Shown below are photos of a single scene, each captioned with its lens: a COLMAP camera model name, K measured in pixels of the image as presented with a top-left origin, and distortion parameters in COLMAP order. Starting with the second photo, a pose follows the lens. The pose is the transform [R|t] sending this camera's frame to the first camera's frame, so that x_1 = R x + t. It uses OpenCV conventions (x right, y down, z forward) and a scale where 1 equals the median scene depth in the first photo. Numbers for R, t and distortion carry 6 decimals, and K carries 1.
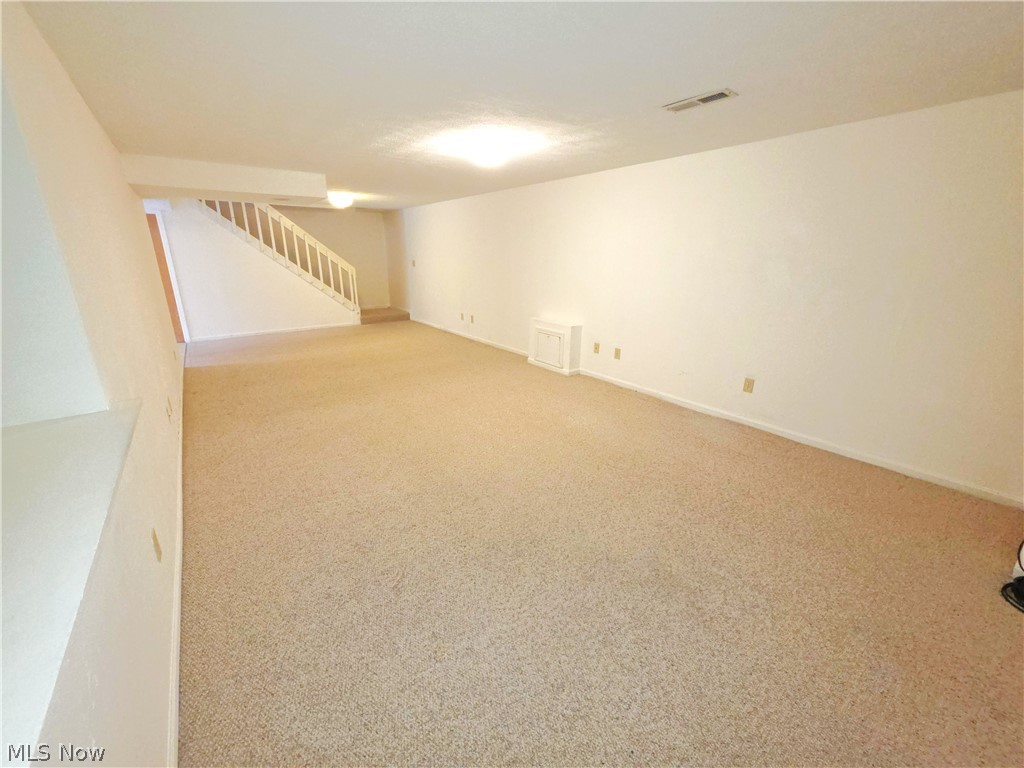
lens RADIAL K [[402.6, 0, 510.0], [0, 402.6, 378.4], [0, 0, 1]] dist [0.000073, 0.000233]
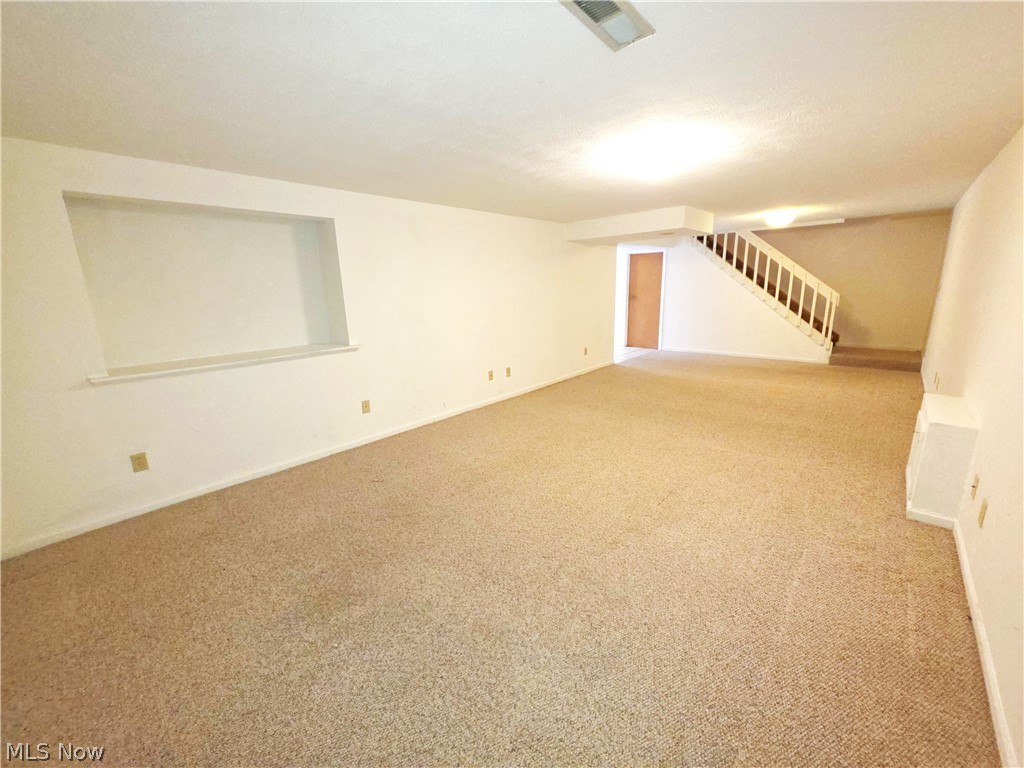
lens RADIAL K [[420.0, 0, 511.8], [0, 420.0, 377.7], [0, 0, 1]] dist [0.001142, 0.000327]
pose [[0.180235, 0.202036, -0.962651, 0.382487], [-0.262739, 0.953007, 0.150819, -0.086232], [0.947884, 0.225743, 0.224848, 0.288765]]
